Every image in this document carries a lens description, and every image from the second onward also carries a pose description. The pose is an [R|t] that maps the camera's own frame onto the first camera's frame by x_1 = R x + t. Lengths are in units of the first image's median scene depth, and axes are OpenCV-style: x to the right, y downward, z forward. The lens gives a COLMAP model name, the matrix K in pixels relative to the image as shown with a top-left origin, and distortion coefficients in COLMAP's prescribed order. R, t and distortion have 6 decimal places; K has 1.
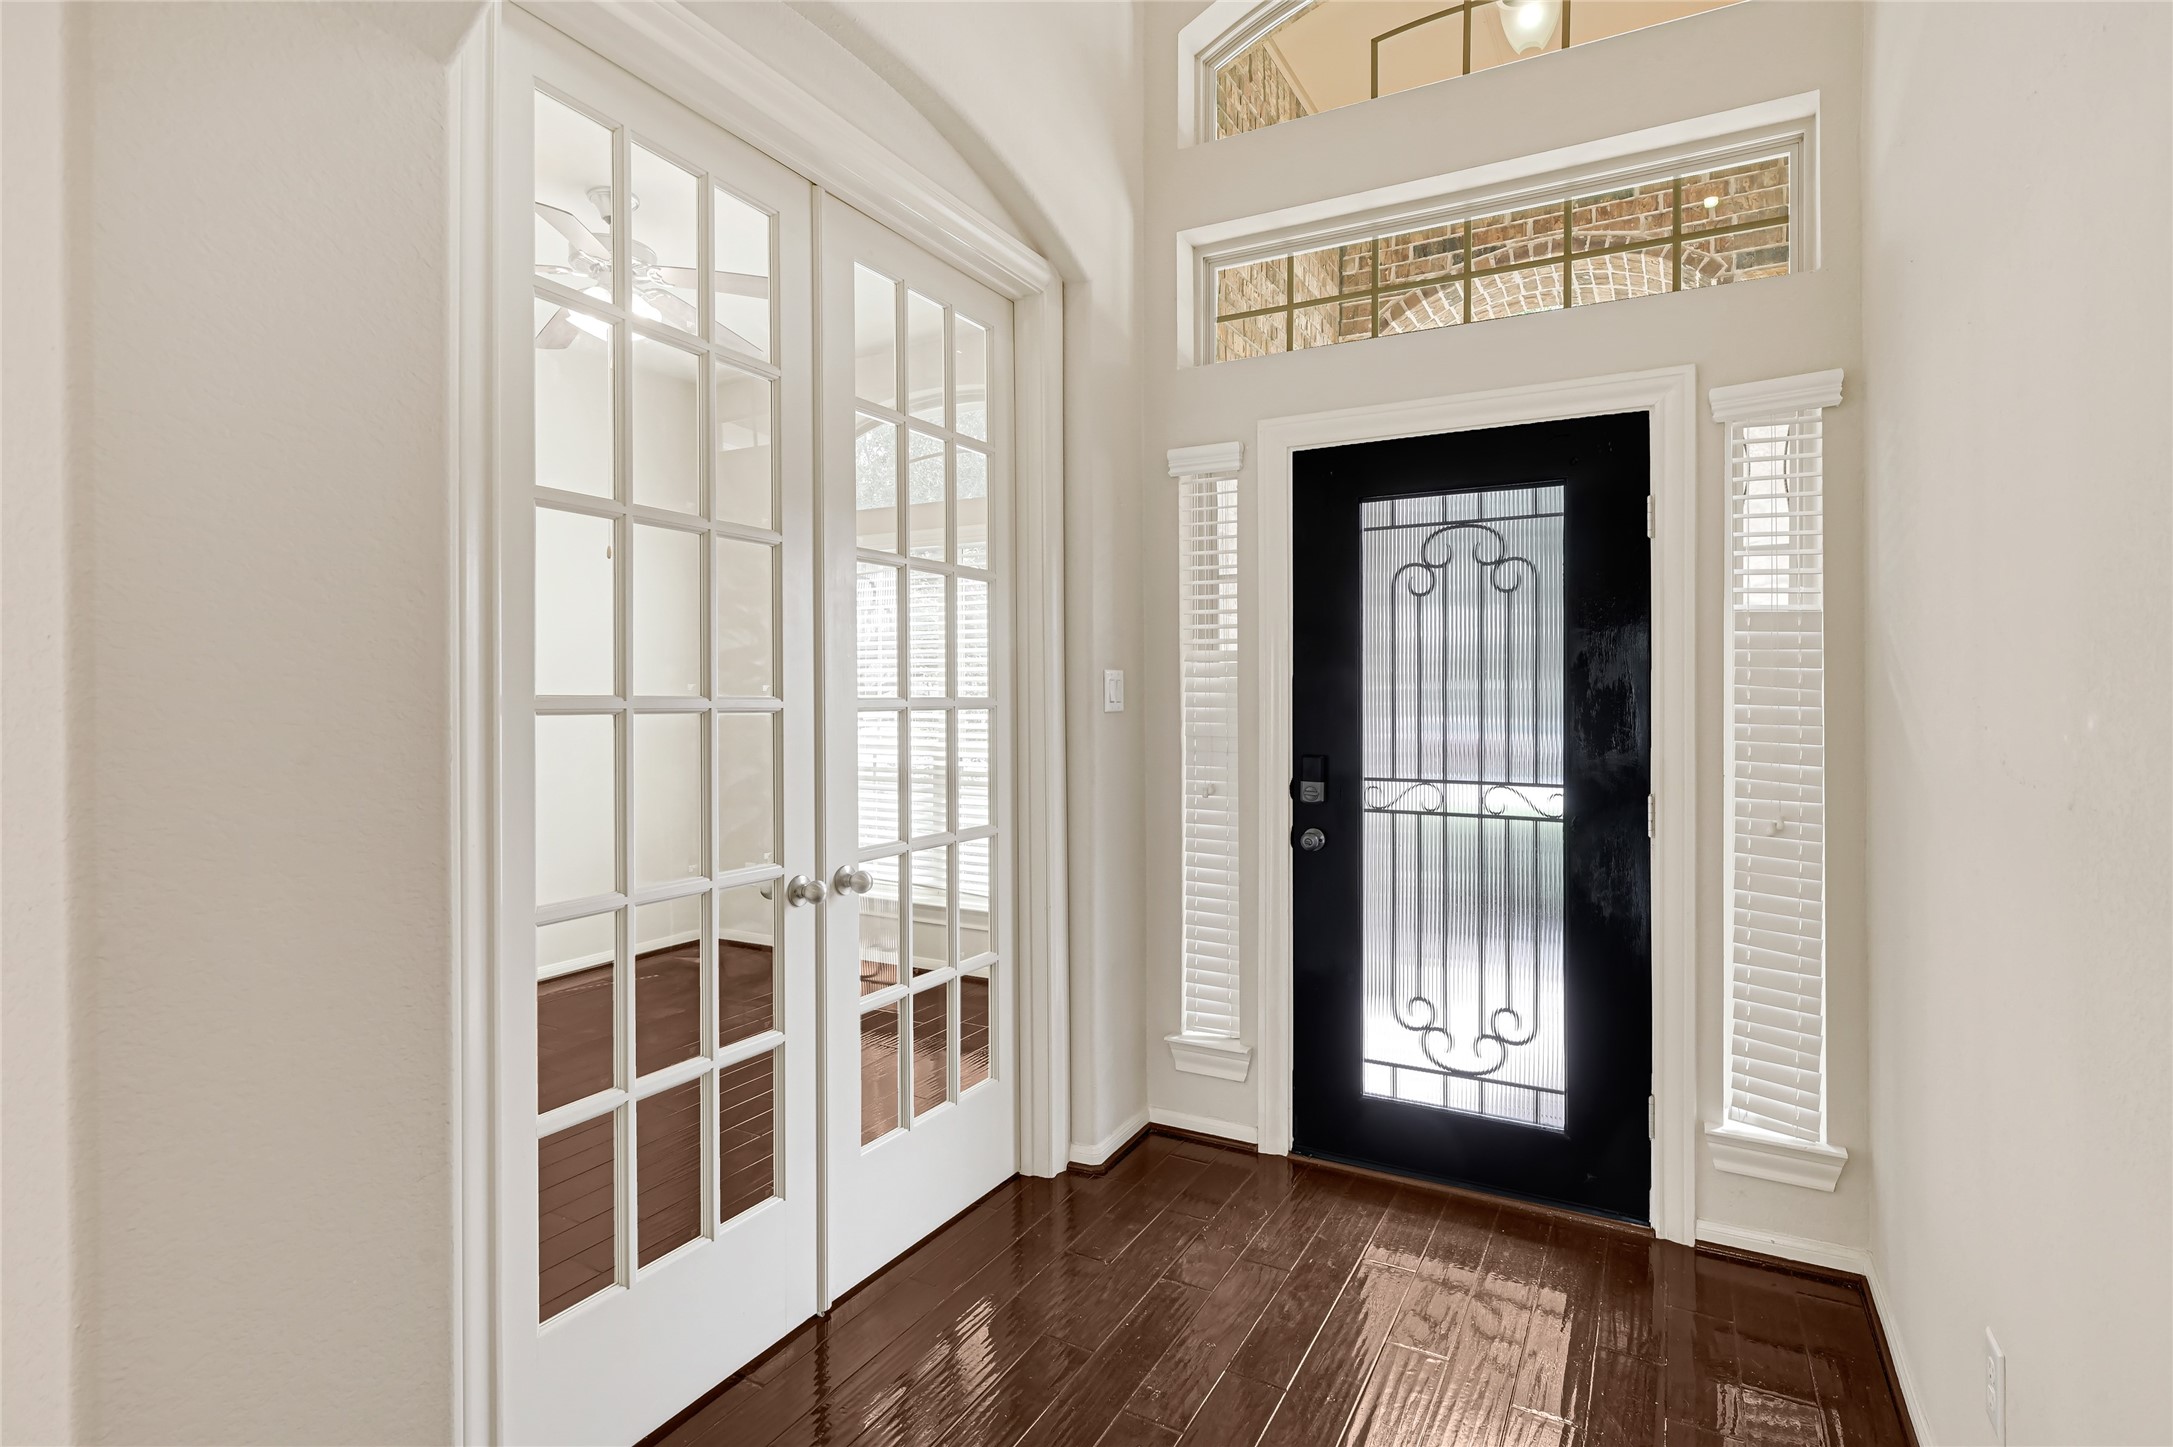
lens RADIAL K [[1076.0, 0, 1083.7], [0, 1076.0, 693.2], [0, 0, 1]] dist [0.004105, -0.000845]
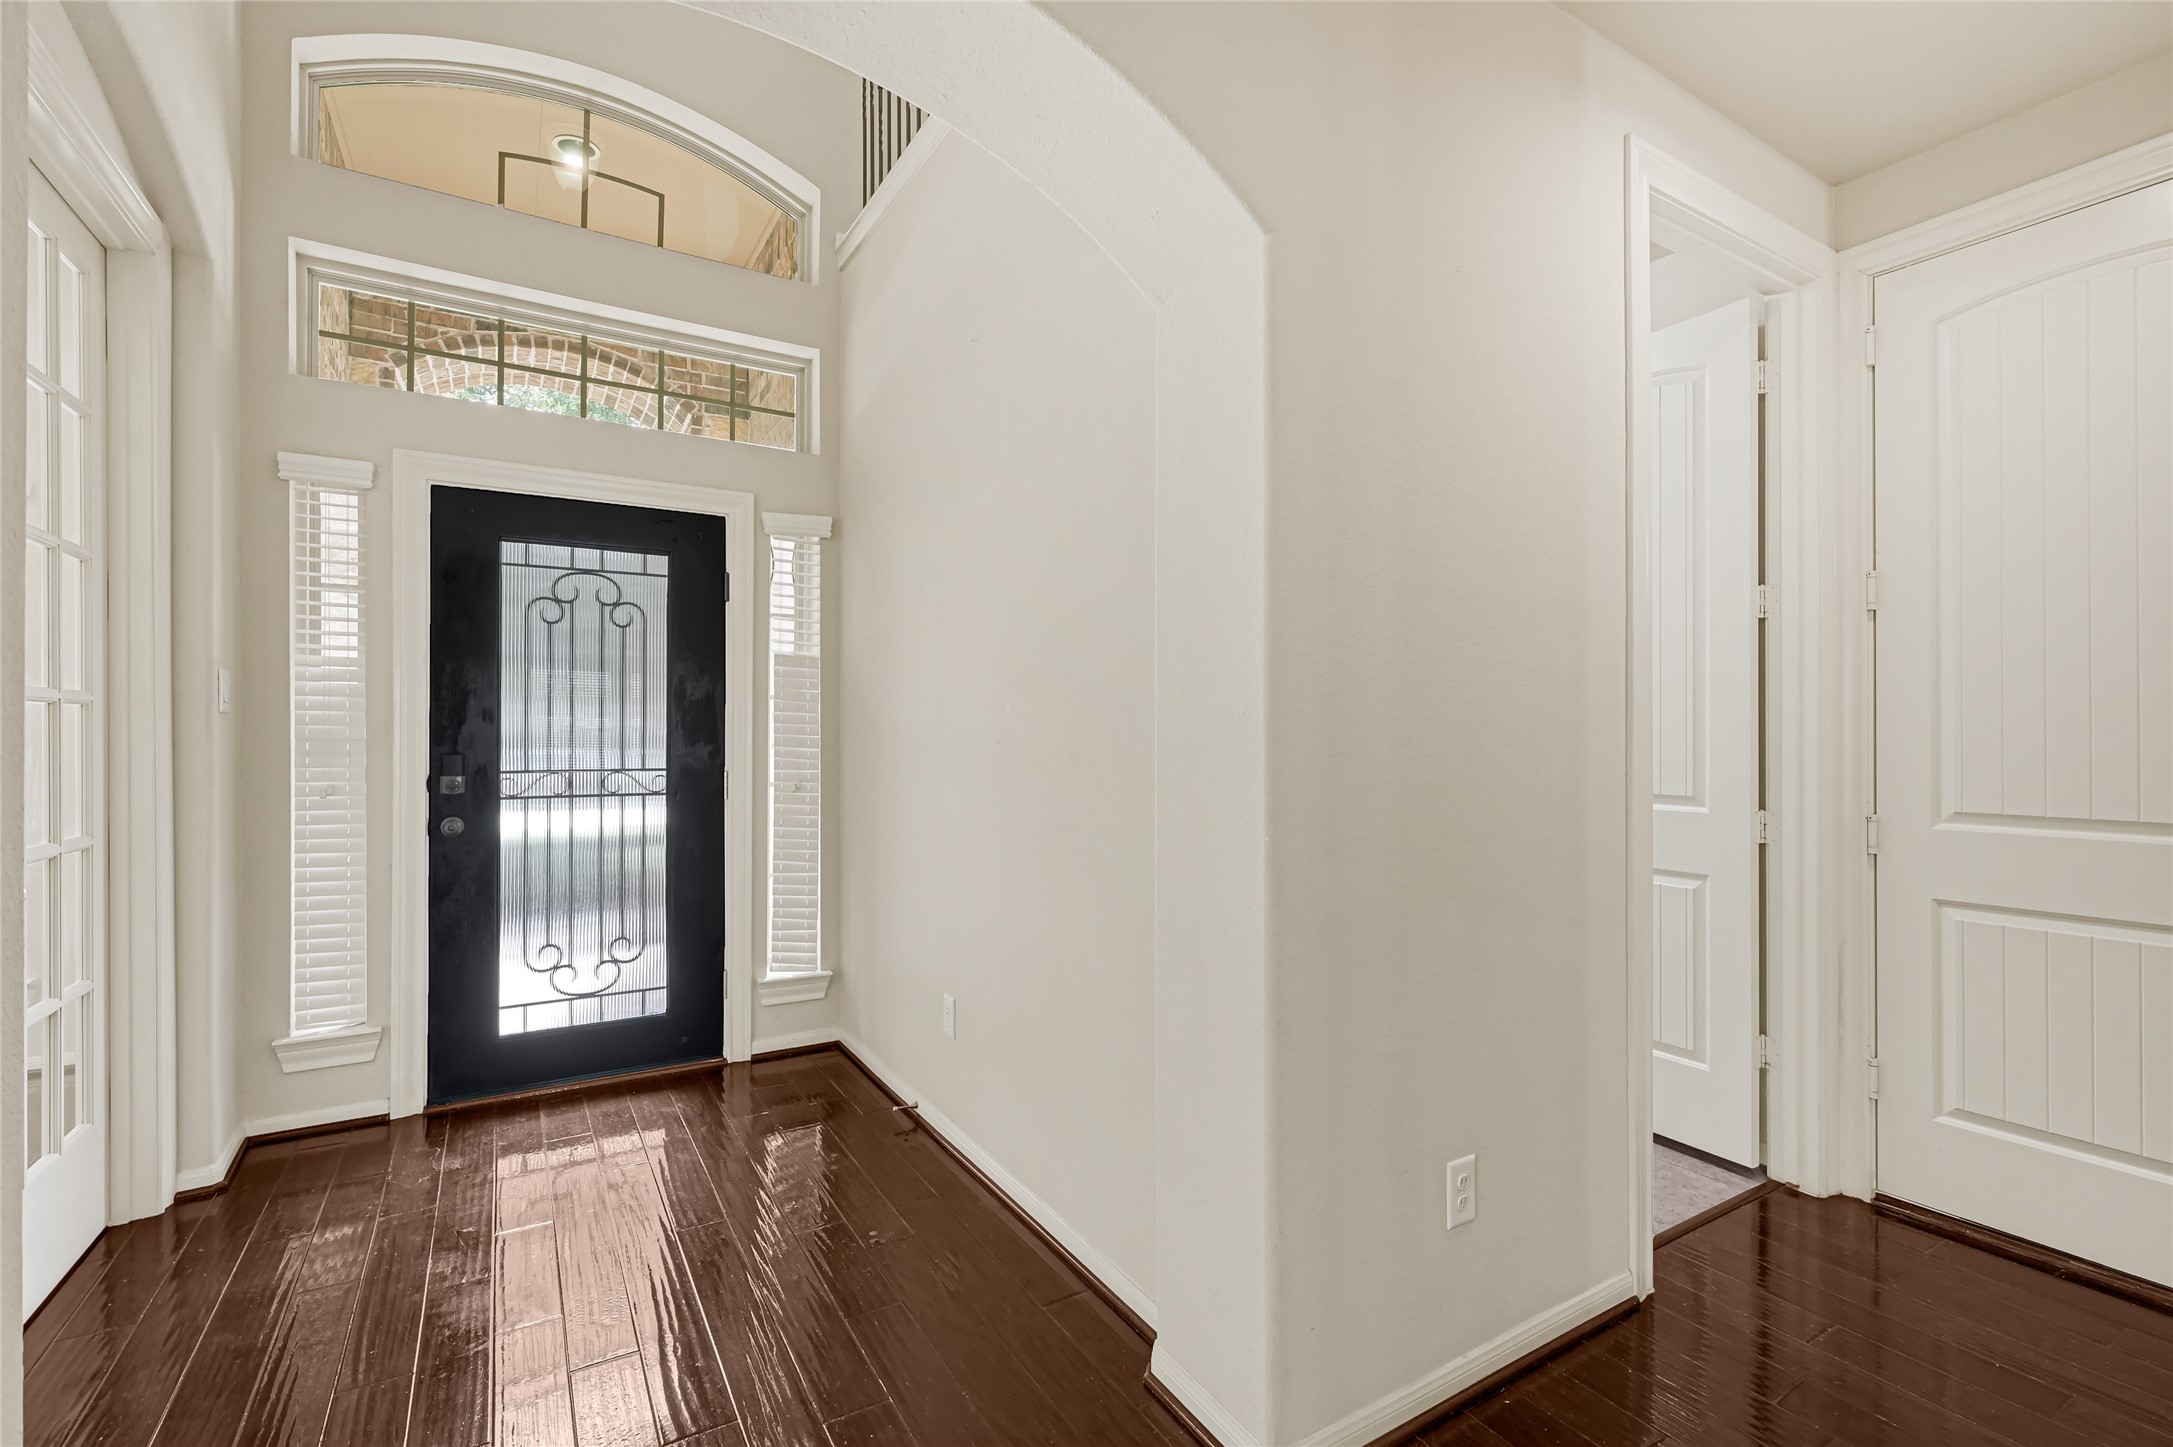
lens RADIAL K [[970.8, 0, 1088.8], [0, 970.8, 727.3], [0, 0, 1]] dist [0.003825, 0.000150]
pose [[0.496784, 0.006214, 0.867852, -0.363371], [-0.003120, 0.999981, -0.005374, 0.034896], [-0.867869, -0.000038, 0.496794, -0.107185]]
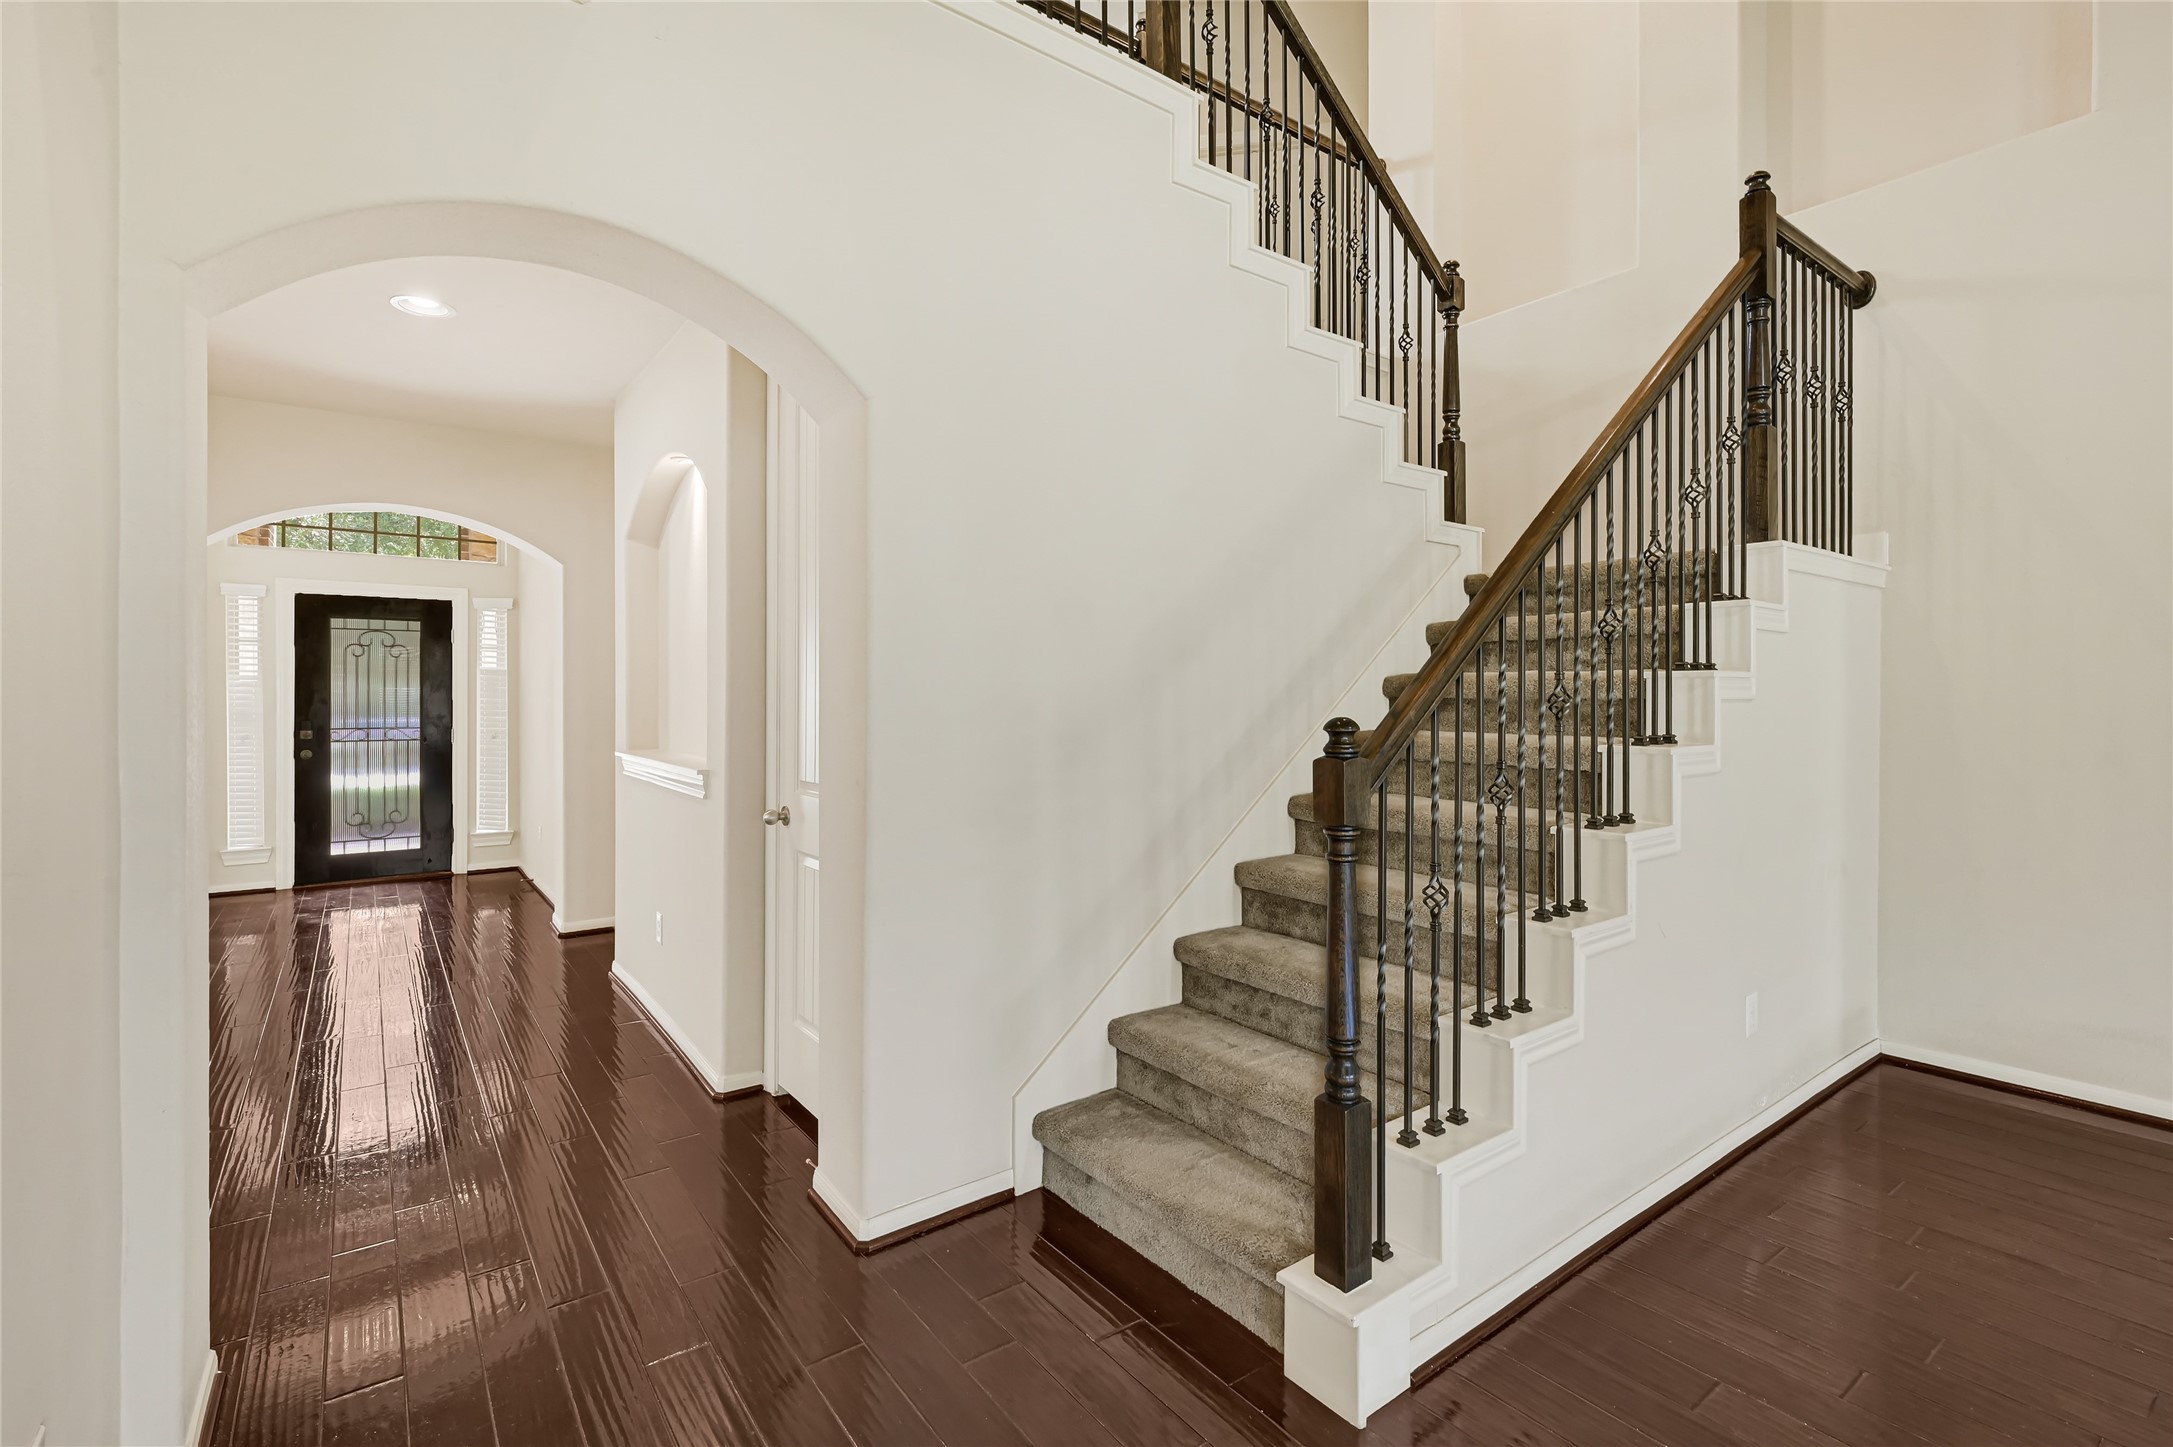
lens RADIAL K [[970.8, 0, 1082.0], [0, 970.8, 695.2], [0, 0, 1]] dist [0.003825, 0.000150]
pose [[0.414299, 0.003600, 0.910134, -1.104834], [-0.000120, 0.999992, -0.003901, 0.010560], [-0.910141, 0.001507, 0.414296, -1.566938]]
